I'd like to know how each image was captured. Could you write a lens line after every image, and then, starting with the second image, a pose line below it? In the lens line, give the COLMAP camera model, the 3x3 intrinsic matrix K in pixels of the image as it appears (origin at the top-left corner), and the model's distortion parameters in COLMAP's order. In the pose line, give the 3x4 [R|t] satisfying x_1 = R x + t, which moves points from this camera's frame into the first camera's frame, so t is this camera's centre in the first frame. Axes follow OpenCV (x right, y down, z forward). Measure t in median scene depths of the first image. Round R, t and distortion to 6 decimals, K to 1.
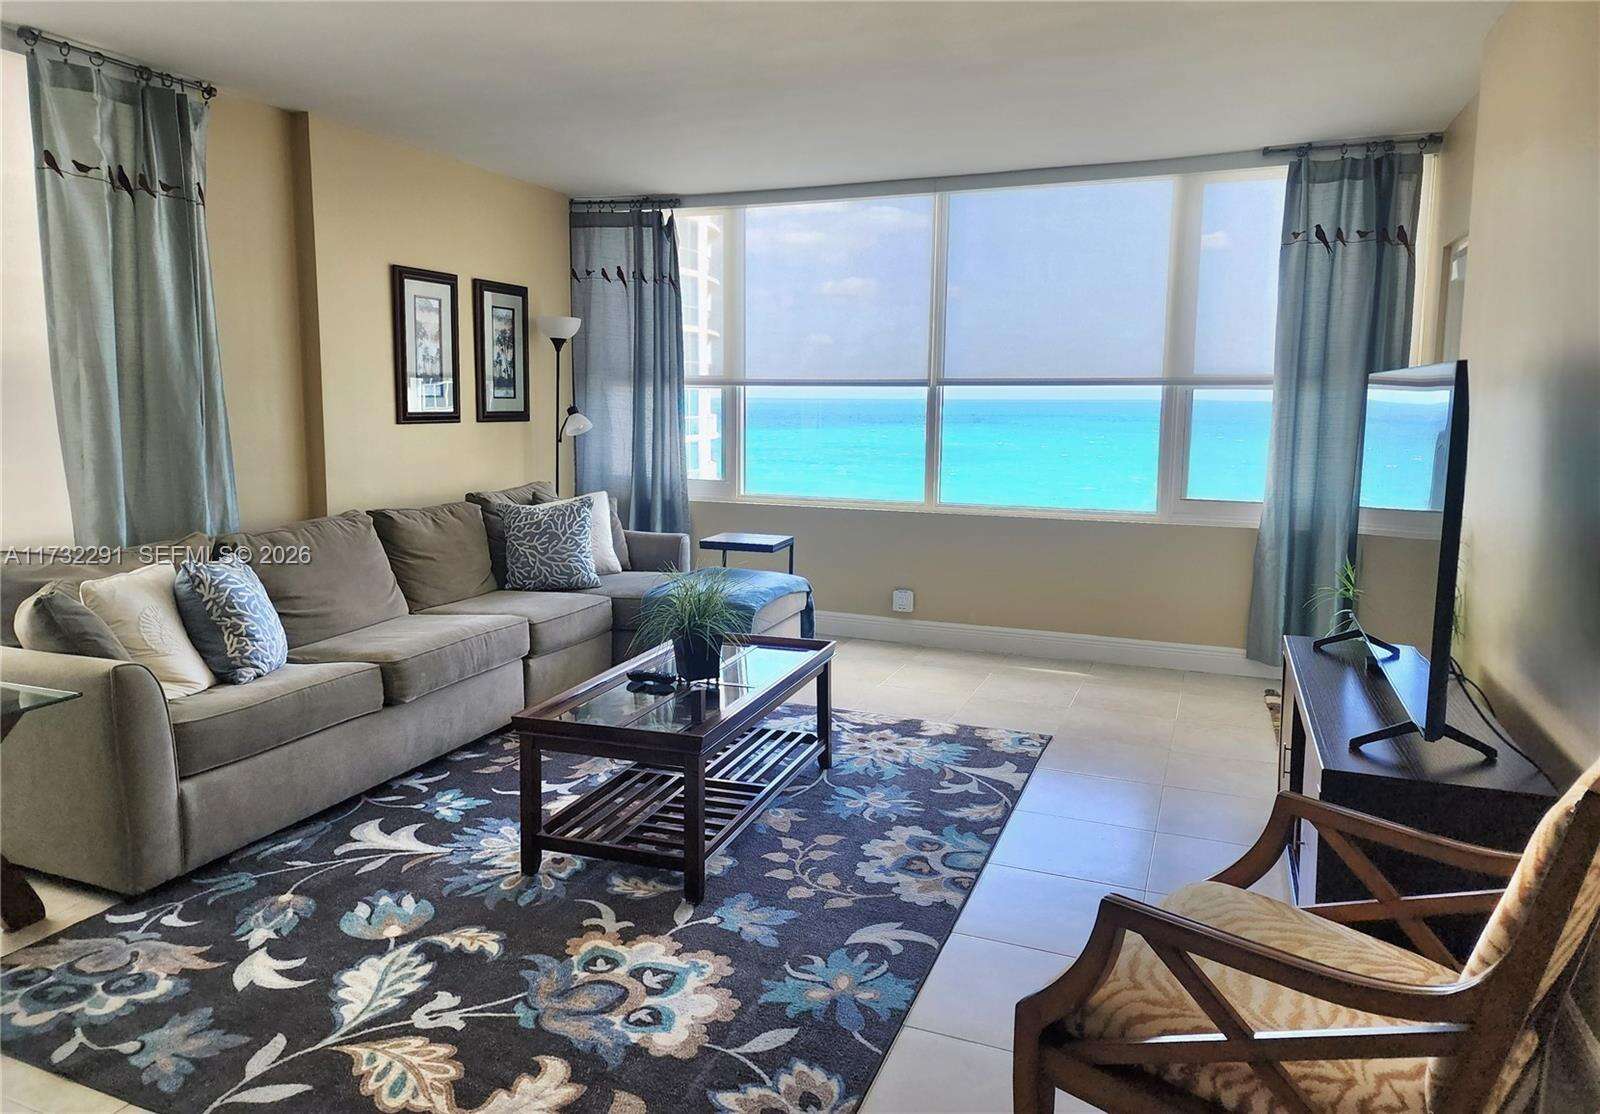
lens RADIAL K [[1045.2, 0, 798.7], [0, 1045.2, 512.6], [0, 0, 1]] dist [0.081554, -0.067051]
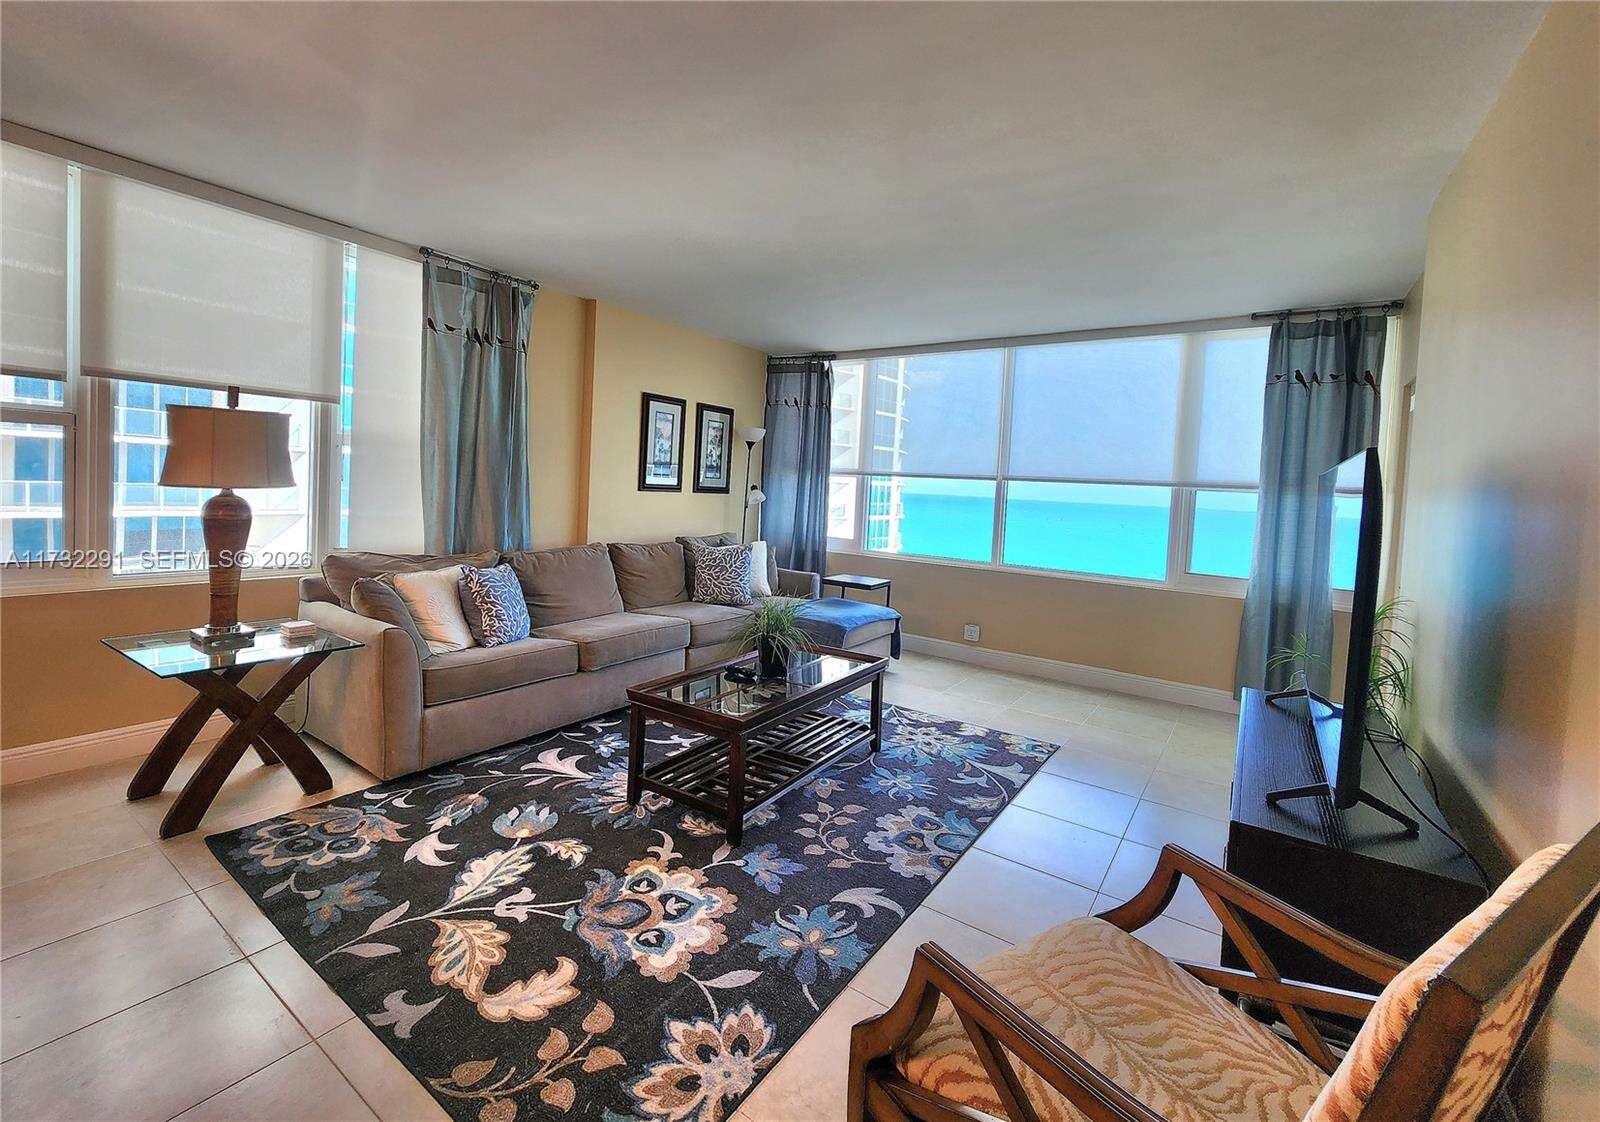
lens RADIAL K [[667.0, 0, 802.0], [0, 667.0, 506.2], [0, 0, 1]] dist [0.001493, 0.003938]
pose [[0.975571, 0.046989, -0.214599, 0.116001], [-0.065286, 0.994736, -0.078980, 0.002977], [0.209758, 0.091061, 0.973504, 0.126328]]
